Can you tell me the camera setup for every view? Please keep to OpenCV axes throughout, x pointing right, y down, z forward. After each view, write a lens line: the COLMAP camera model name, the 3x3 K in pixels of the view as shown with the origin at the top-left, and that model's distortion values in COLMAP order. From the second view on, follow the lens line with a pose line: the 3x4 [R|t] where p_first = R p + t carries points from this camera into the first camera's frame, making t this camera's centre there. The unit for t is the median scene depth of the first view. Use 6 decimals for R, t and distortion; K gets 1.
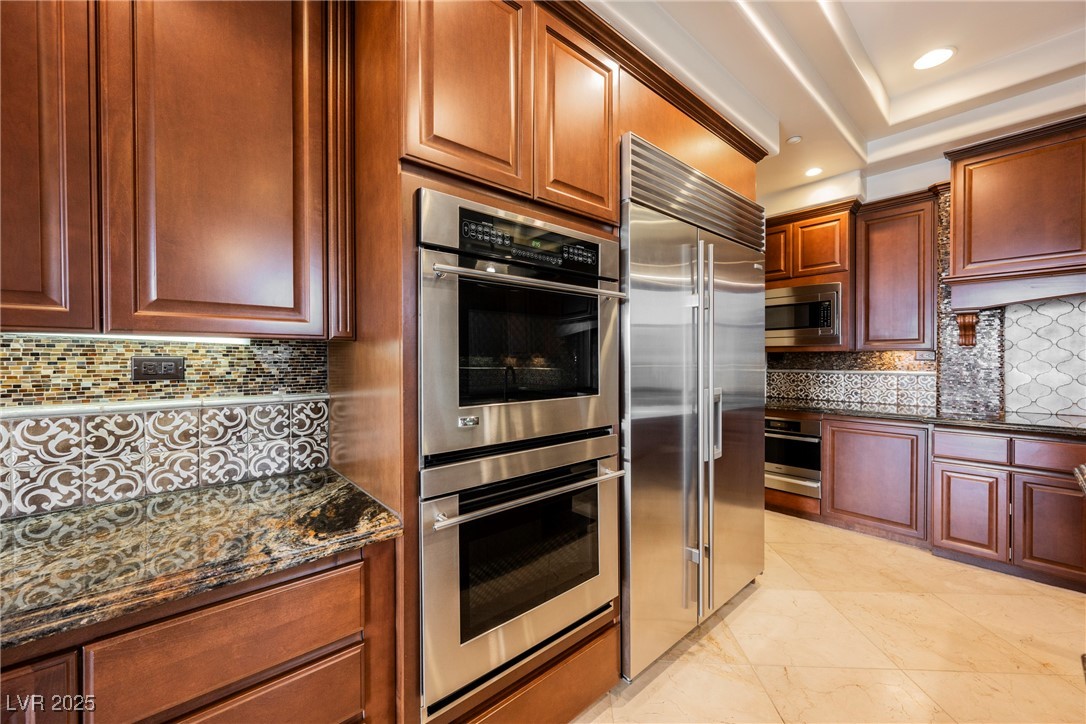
lens RADIAL K [[424.3, 0, 548.6], [0, 424.3, 361.3], [0, 0, 1]] dist [0.000058, 0.000116]
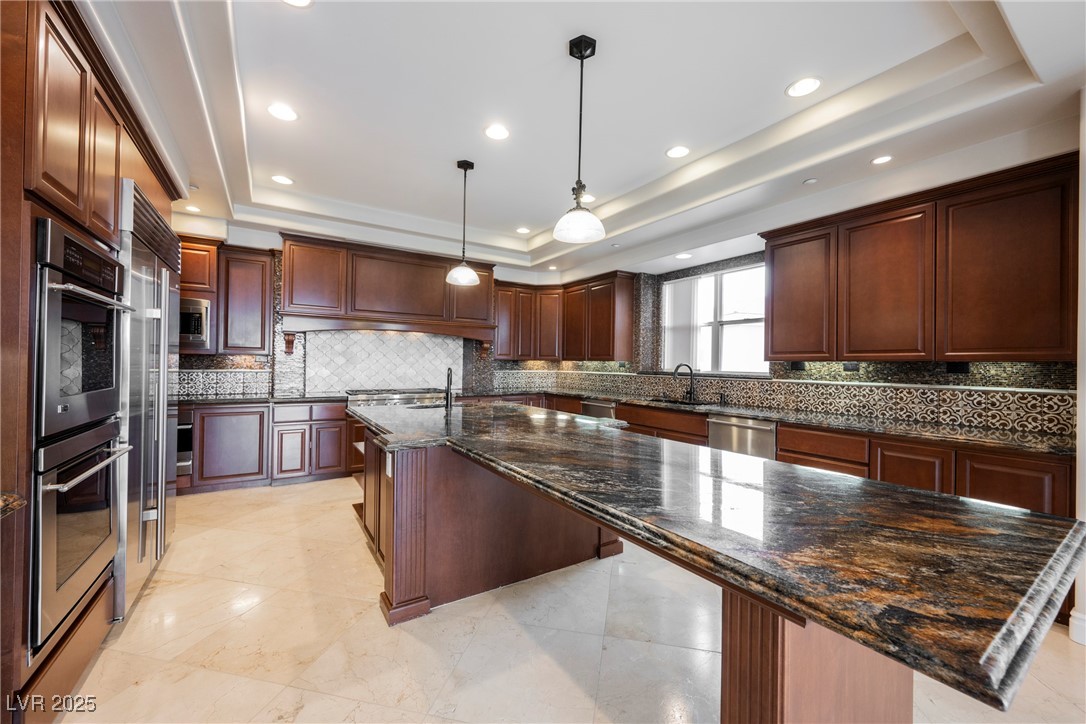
lens RADIAL K [[424.3, 0, 542.0], [0, 424.3, 362.8], [0, 0, 1]] dist [0.000058, 0.000116]
pose [[0.160599, 0.007647, 0.986990, -0.756721], [-0.008551, 0.999943, -0.006356, 0.003541], [-0.986983, -0.007419, 0.160655, -0.362884]]
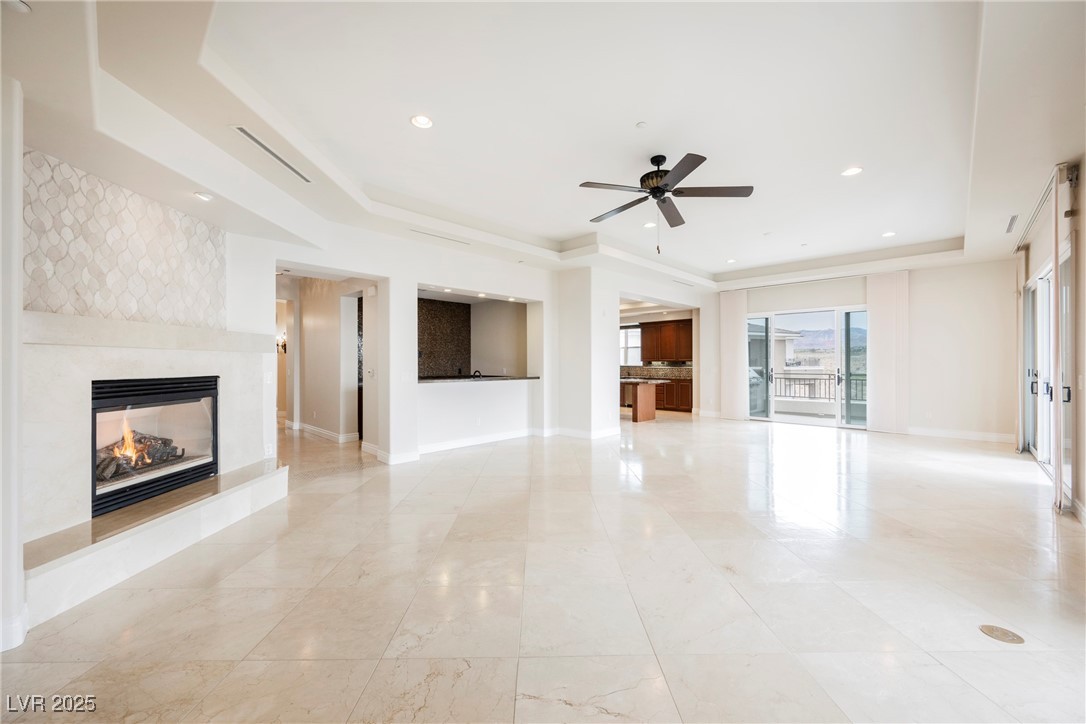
lens RADIAL K [[424.3, 0, 534.4], [0, 424.3, 362.4], [0, 0, 1]] dist [0.000058, 0.000116]
pose [[-0.041149, 0.003560, 0.999147, -5.402063], [0.008724, 0.999957, -0.003204, -0.003572], [-0.999115, 0.008585, -0.041179, 0.917611]]
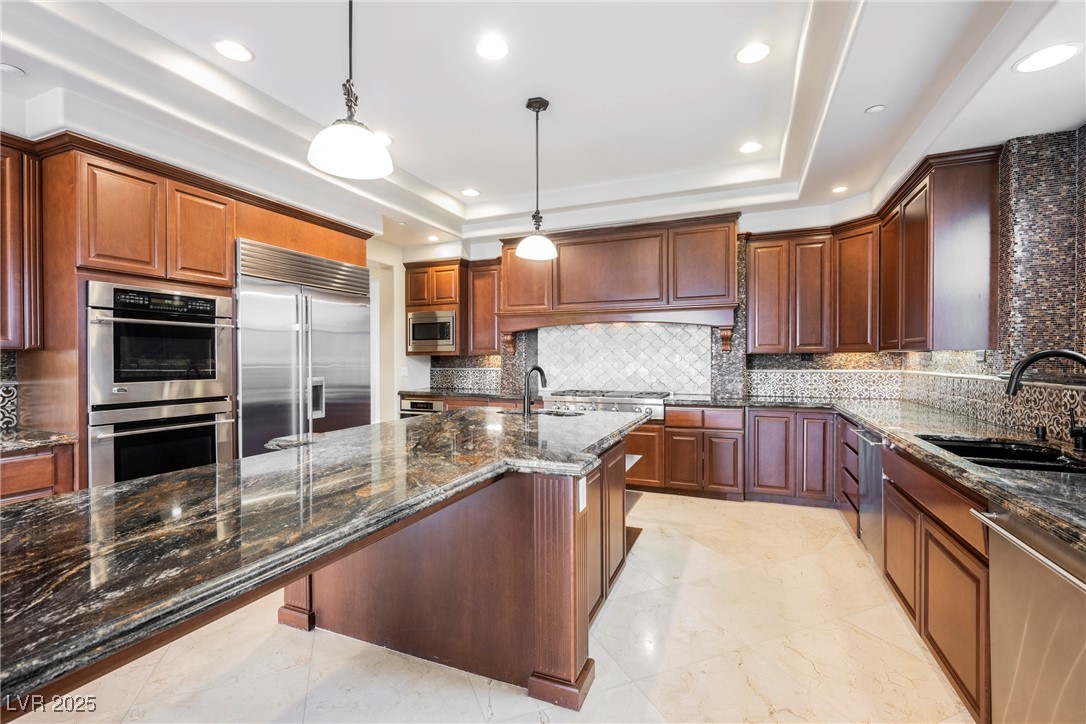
lens RADIAL K [[472.4, 0, 542.8], [0, 472.4, 363.0], [0, 0, 1]] dist [0.001313, 0.000378]
pose [[0.904323, -0.002134, 0.426843, 0.444683], [0.002259, 0.999997, 0.000214, 0.008508], [-0.426843, 0.000771, 0.904326, -1.266943]]
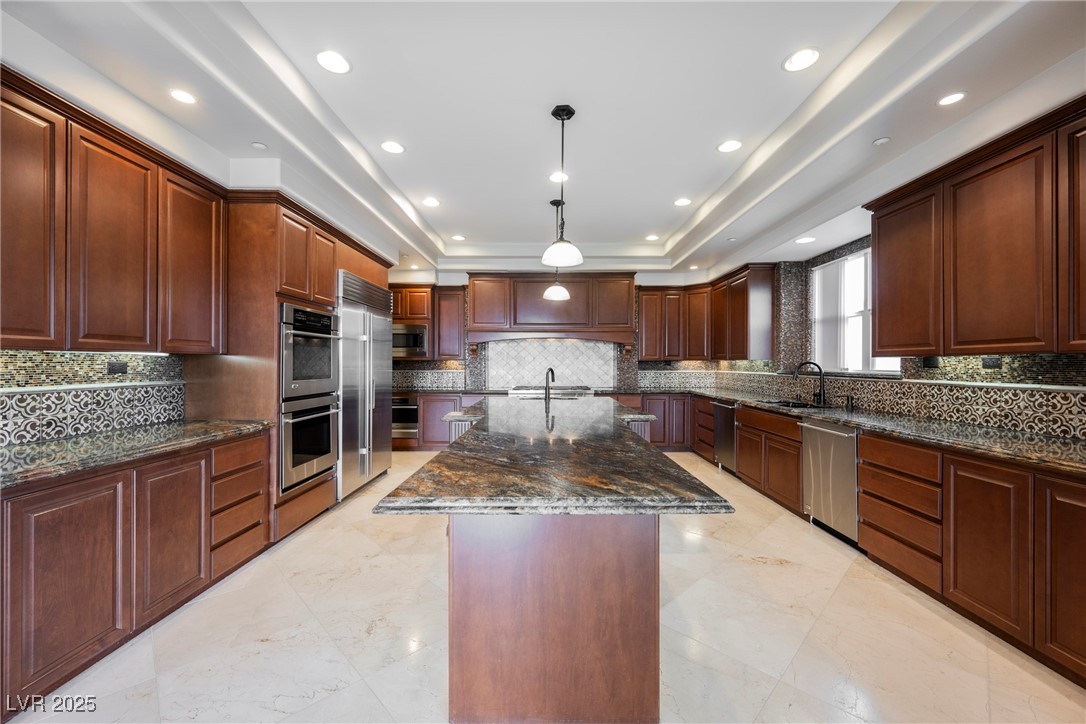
lens RADIAL K [[424.3, 0, 541.2], [0, 424.3, 363.8], [0, 0, 1]] dist [0.000058, 0.000116]
pose [[0.674393, 0.003982, 0.738362, -0.724371], [0.000594, 0.999982, -0.005936, 0.009392], [-0.738373, 0.004442, 0.674378, -1.276548]]
